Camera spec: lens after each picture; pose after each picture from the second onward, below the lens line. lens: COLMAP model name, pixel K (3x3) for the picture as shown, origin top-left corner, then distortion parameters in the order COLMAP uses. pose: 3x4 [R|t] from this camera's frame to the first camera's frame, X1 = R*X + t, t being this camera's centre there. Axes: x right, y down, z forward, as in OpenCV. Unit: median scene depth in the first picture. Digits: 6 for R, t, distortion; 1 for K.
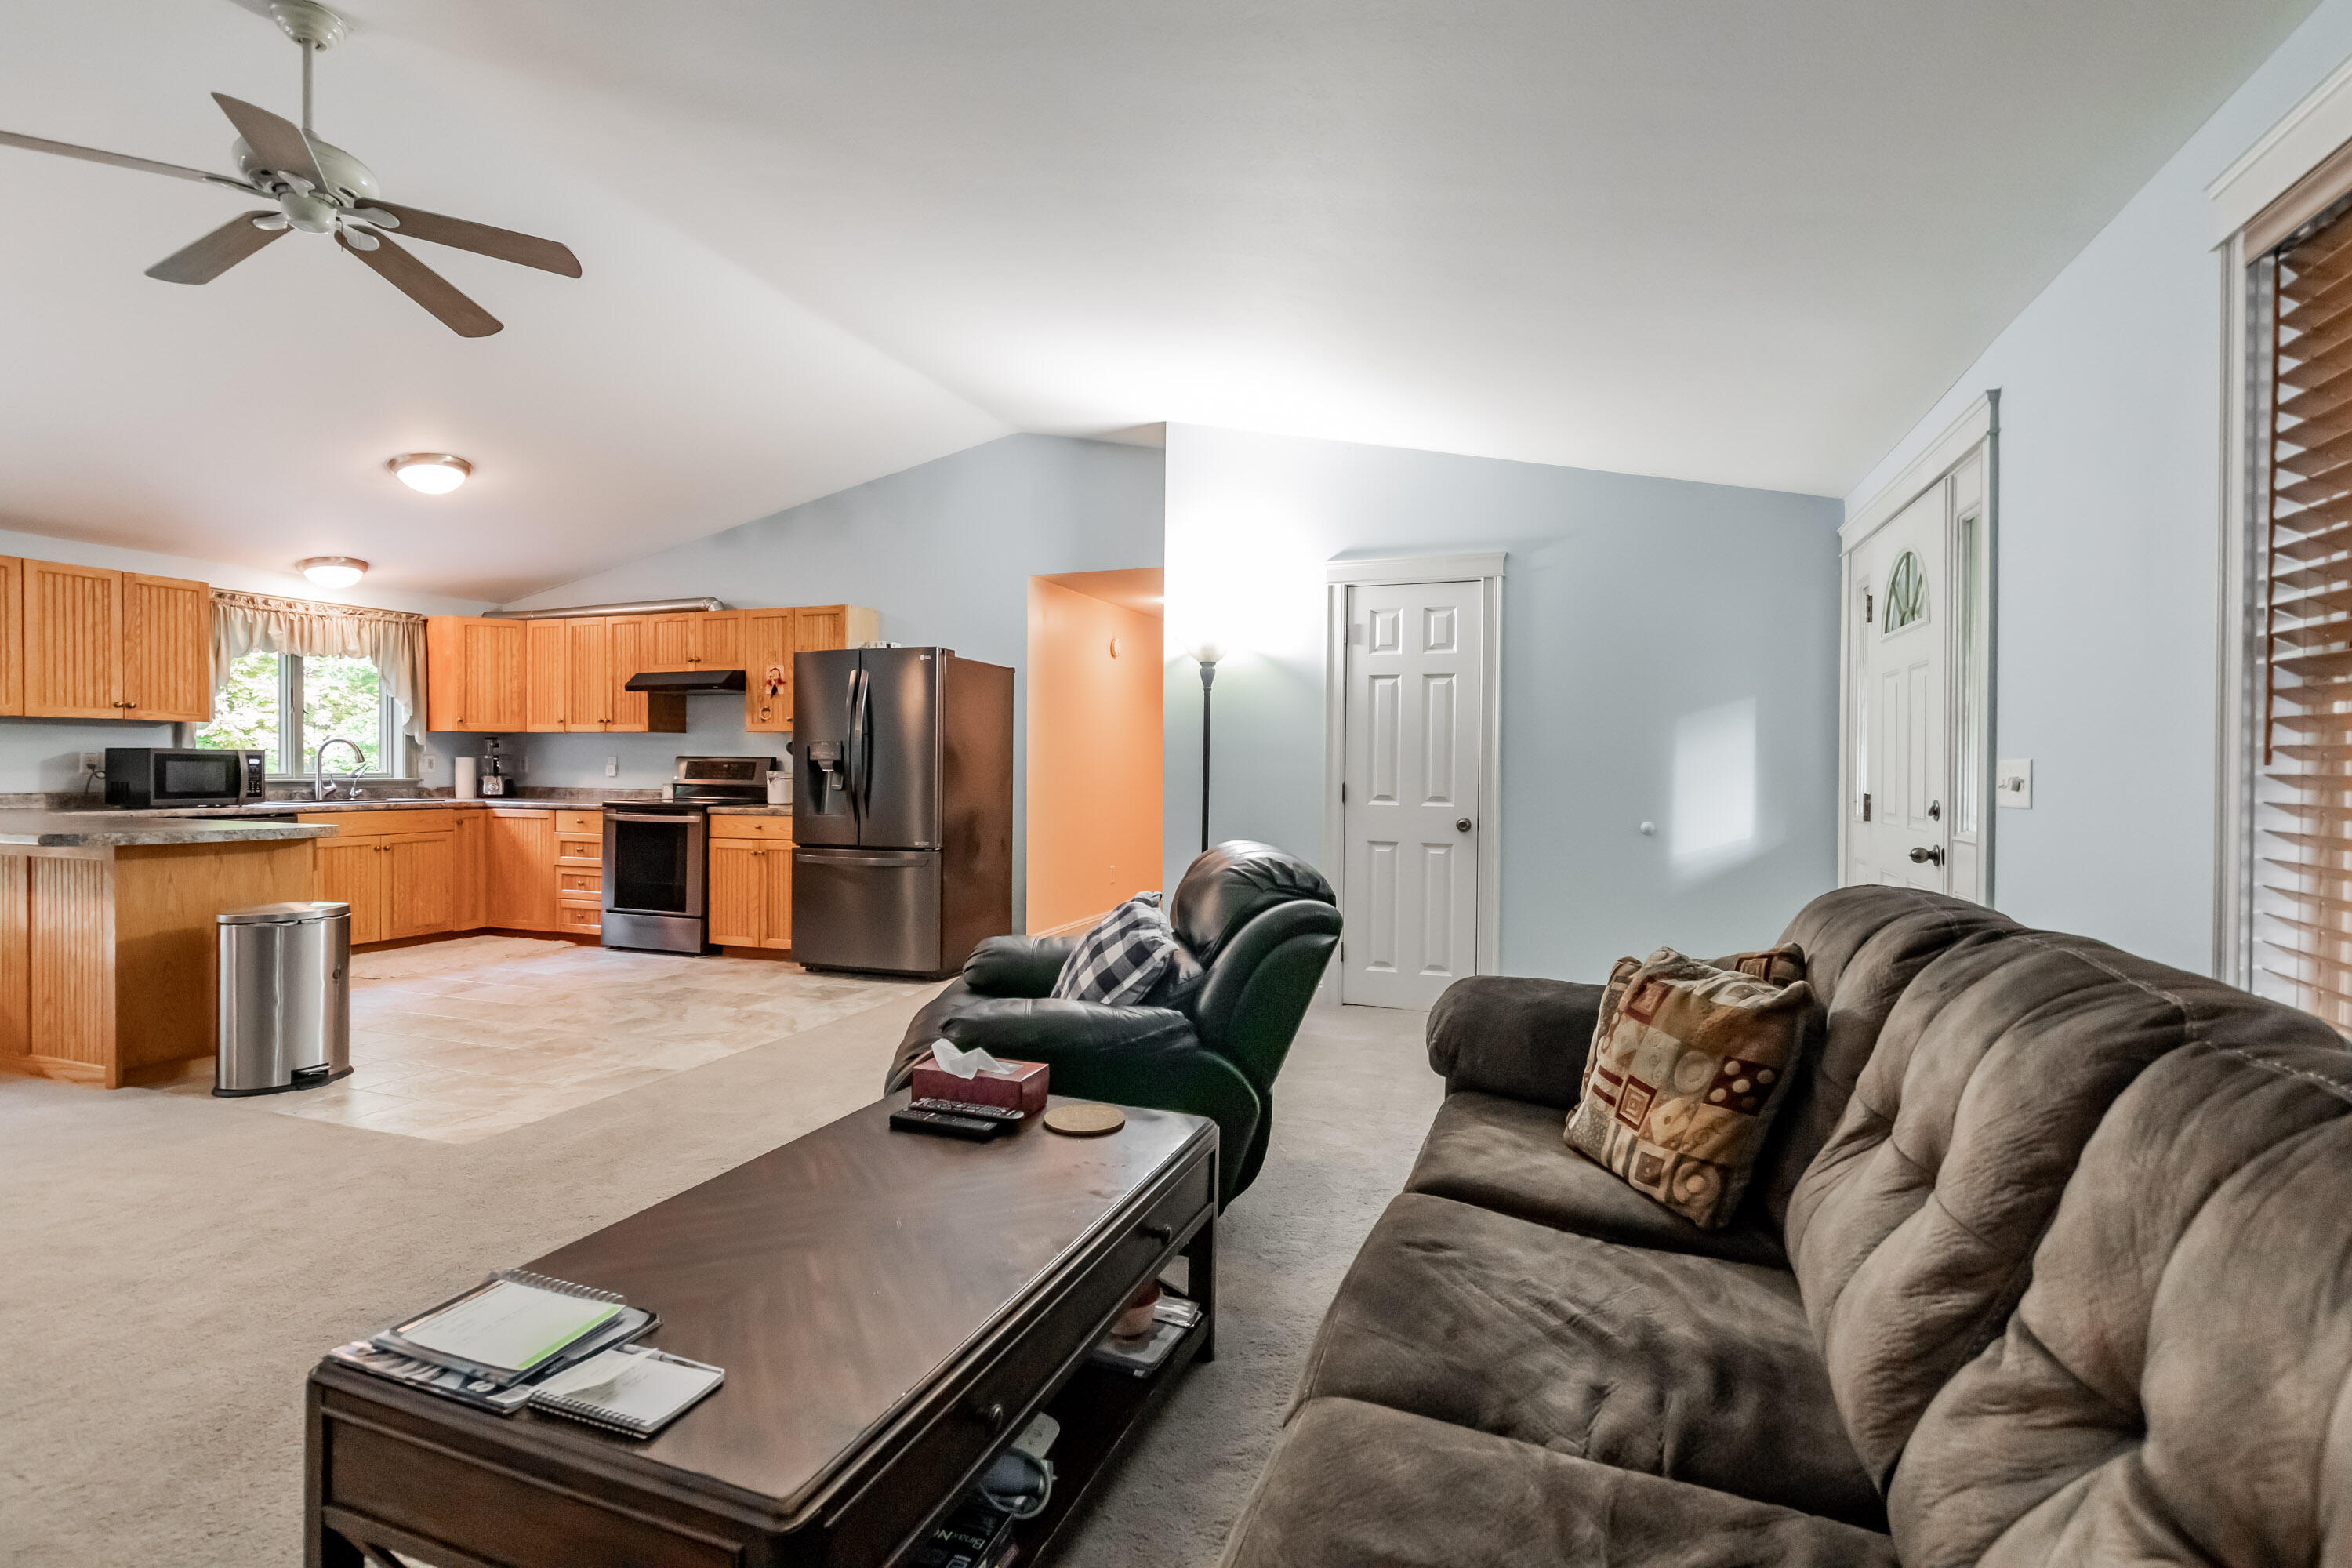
lens RADIAL K [[1154.4, 0, 1181.9], [0, 1154.4, 775.1], [0, 0, 1]] dist [0.006010, -0.004282]
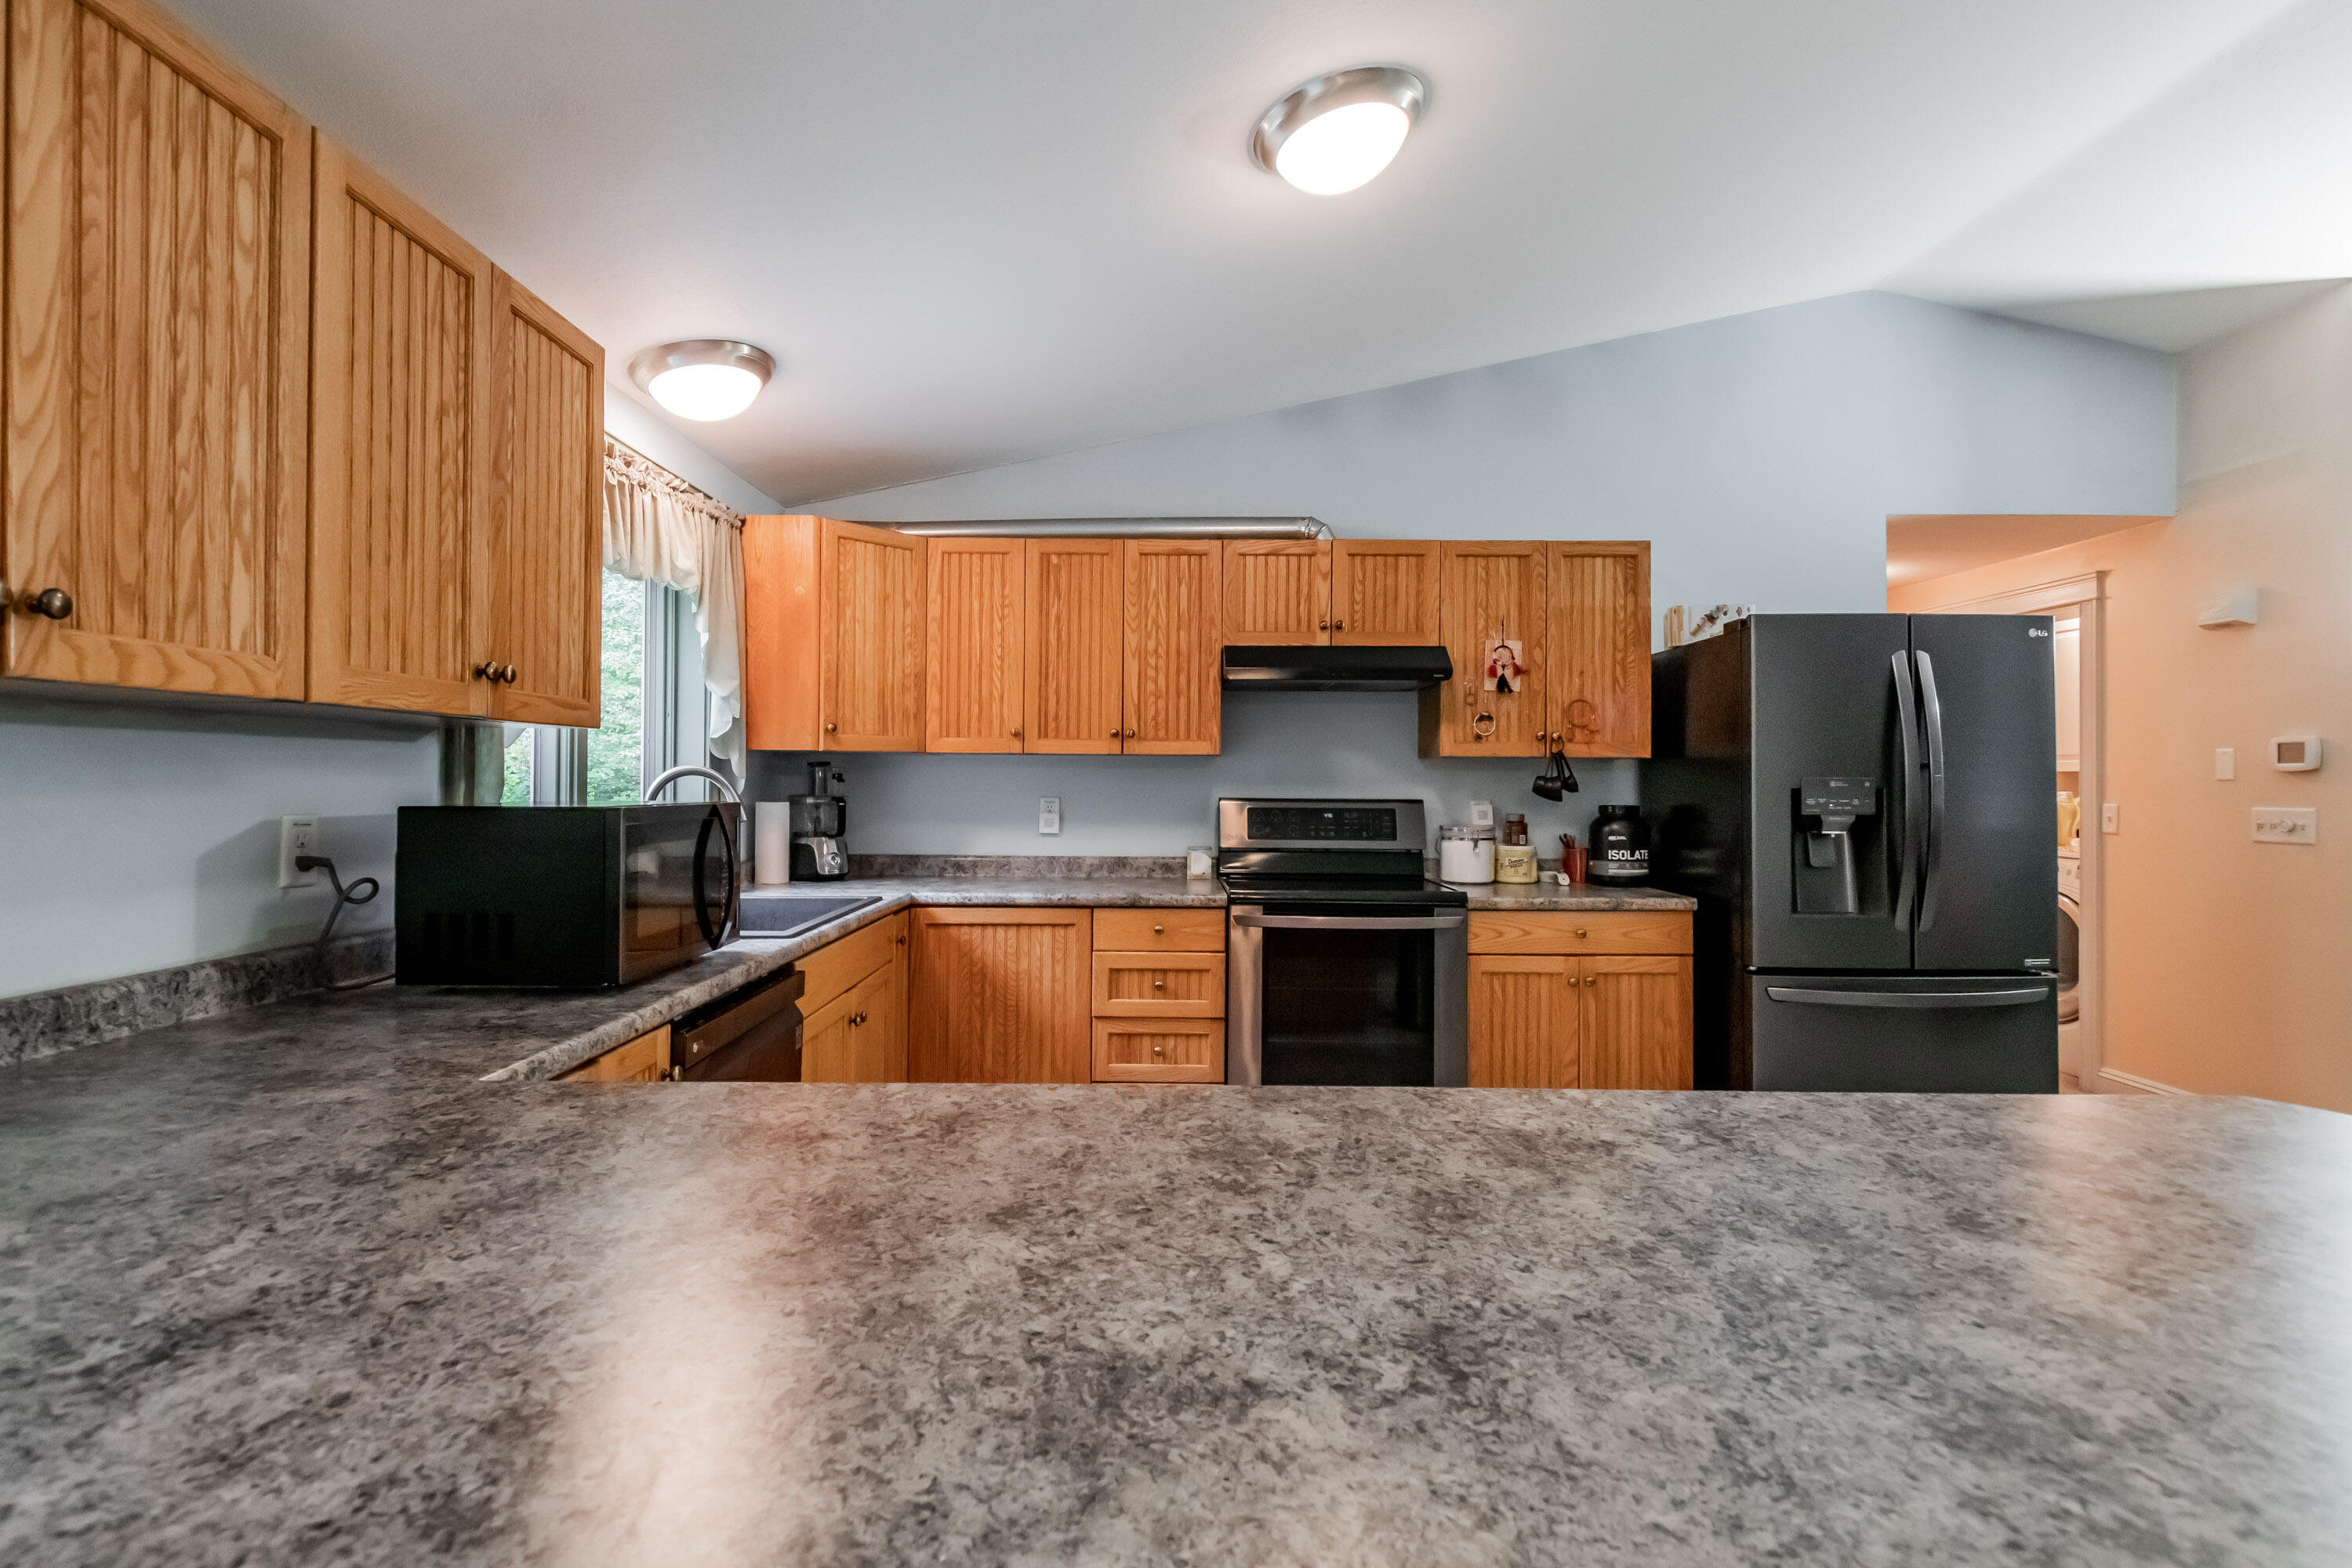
lens RADIAL K [[1154.4, 0, 1170.8], [0, 1154.4, 777.2], [0, 0, 1]] dist [0.006010, -0.004282]
pose [[0.931047, -0.000386, 0.364898, -0.807824], [0.003437, 0.999964, -0.007713, -0.026947], [-0.364882, 0.008435, 0.931016, 0.597427]]
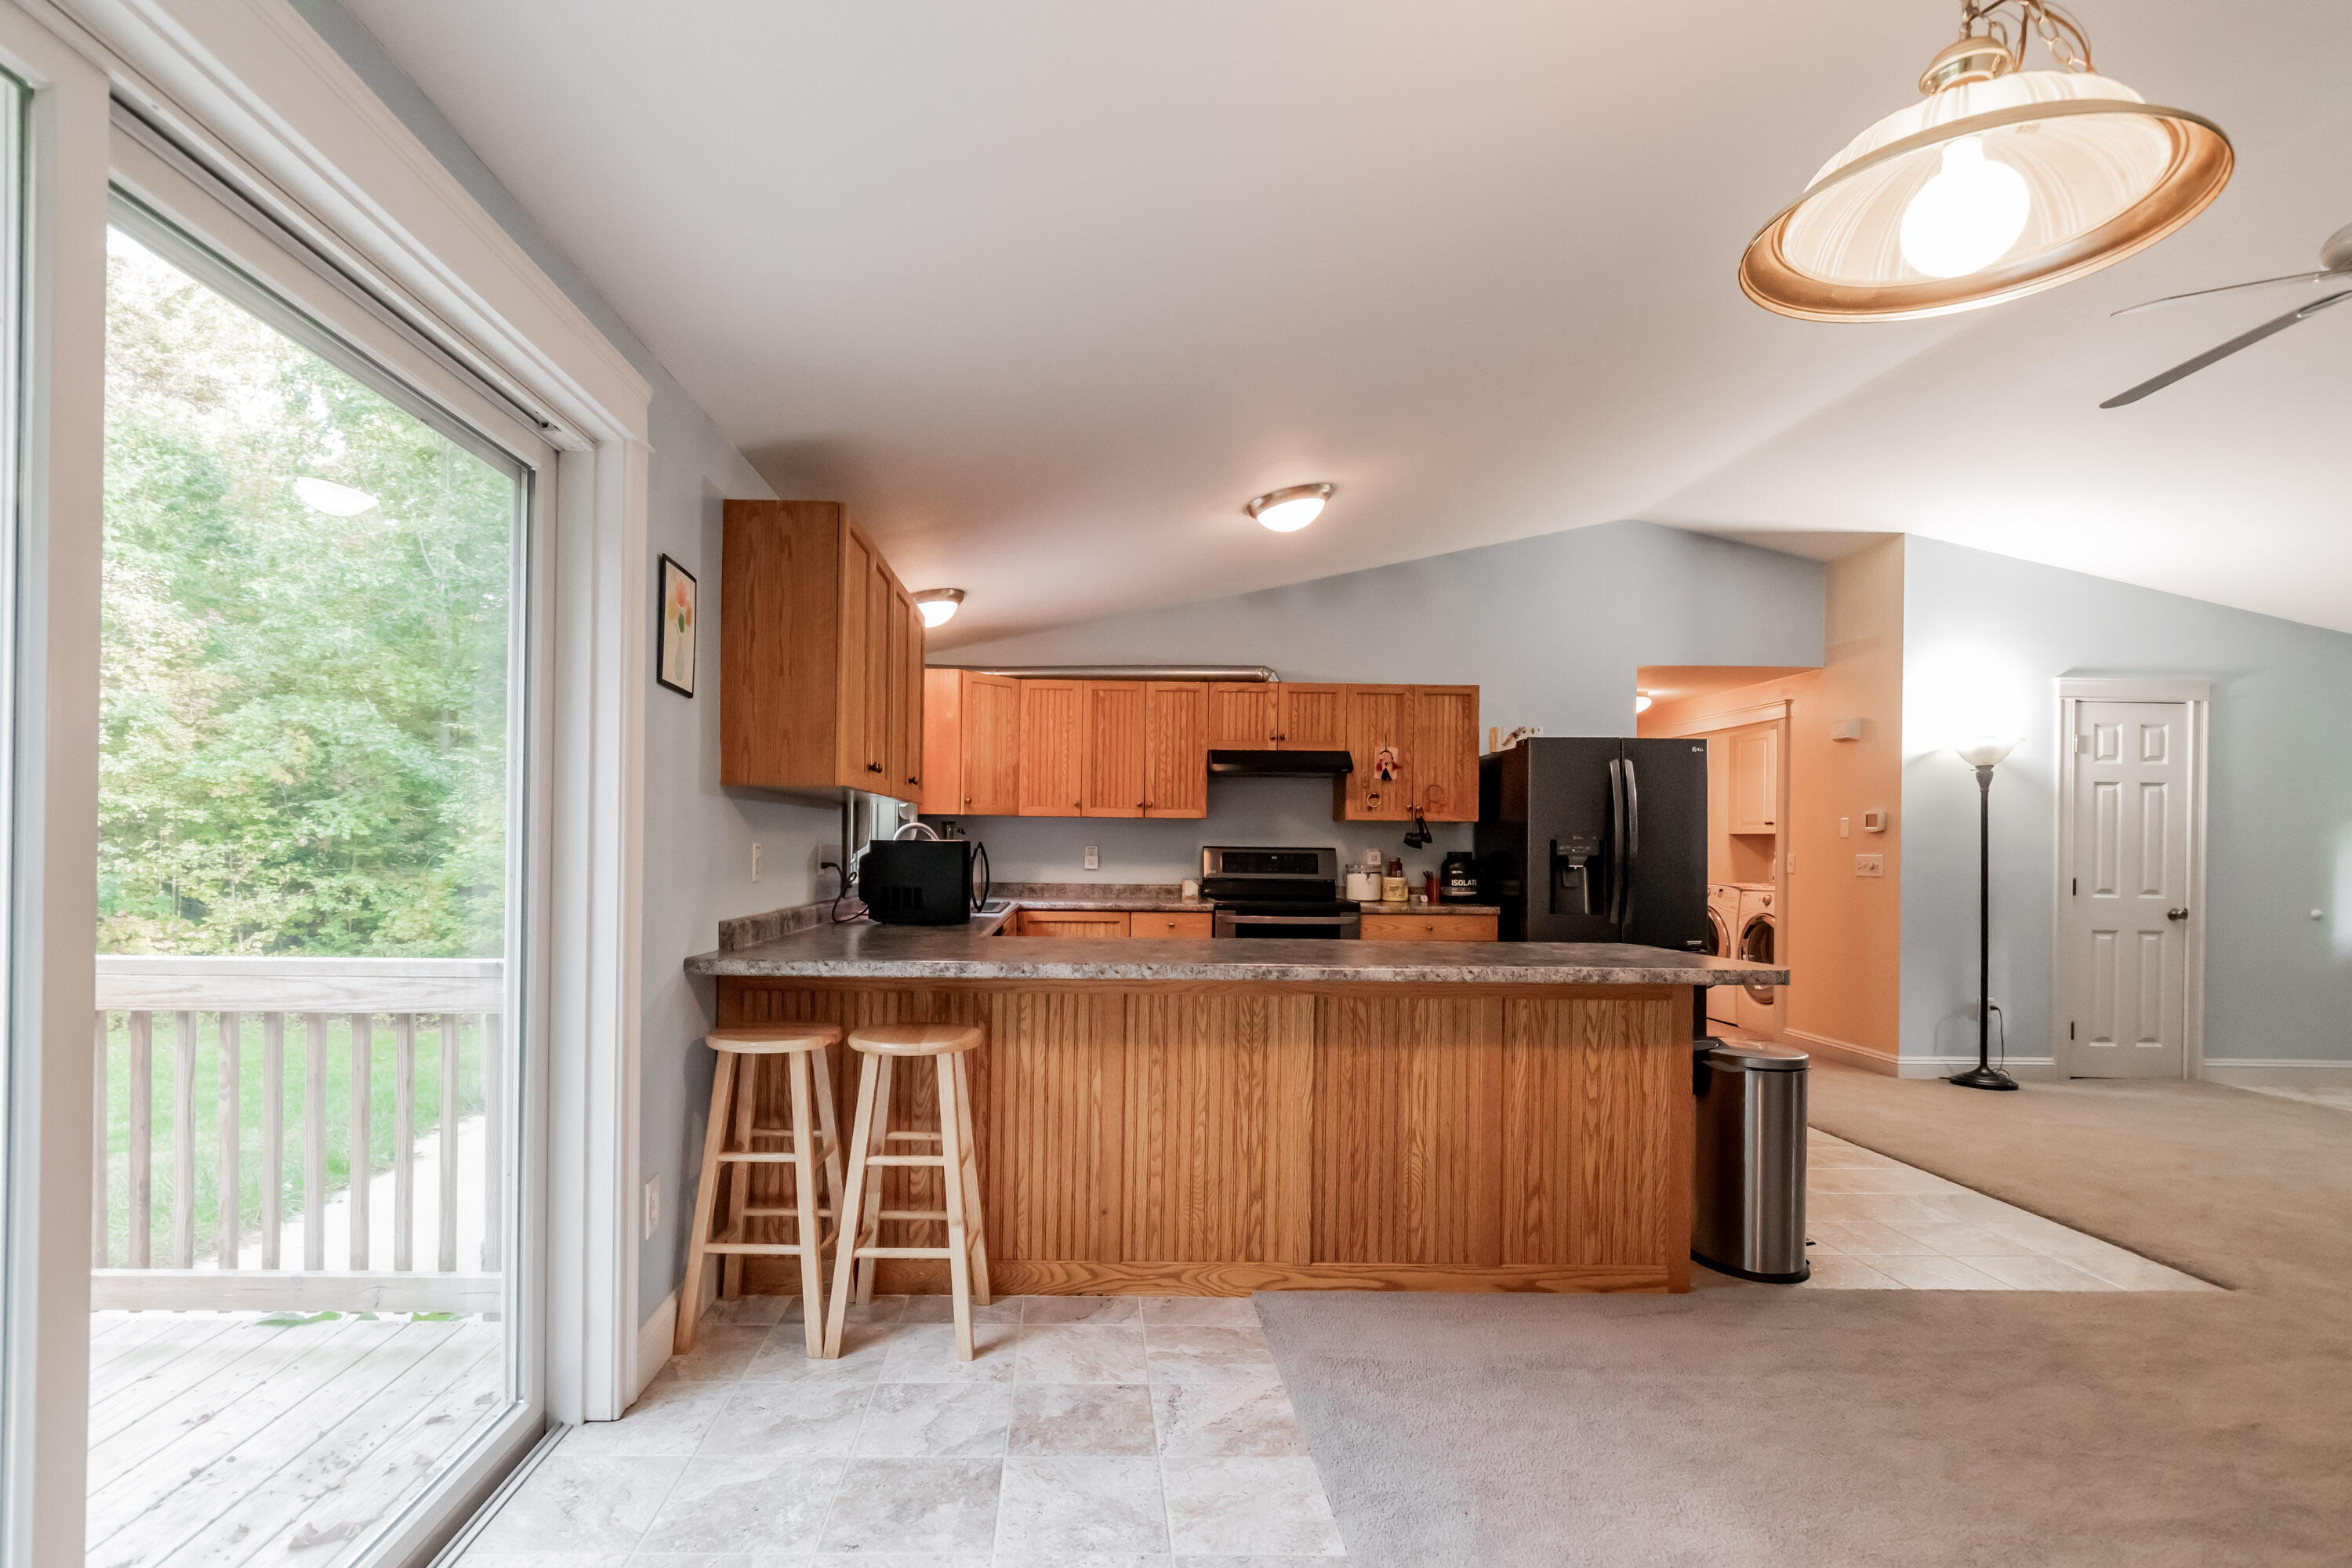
lens RADIAL K [[1154.4, 0, 1086.7], [0, 1154.4, 844.9], [0, 0, 1]] dist [0.006010, -0.004282]
pose [[0.933890, 0.002897, 0.357550, -1.014399], [-0.002035, 0.999994, -0.002787, -0.017712], [-0.357556, 0.001875, 0.933890, 0.266700]]
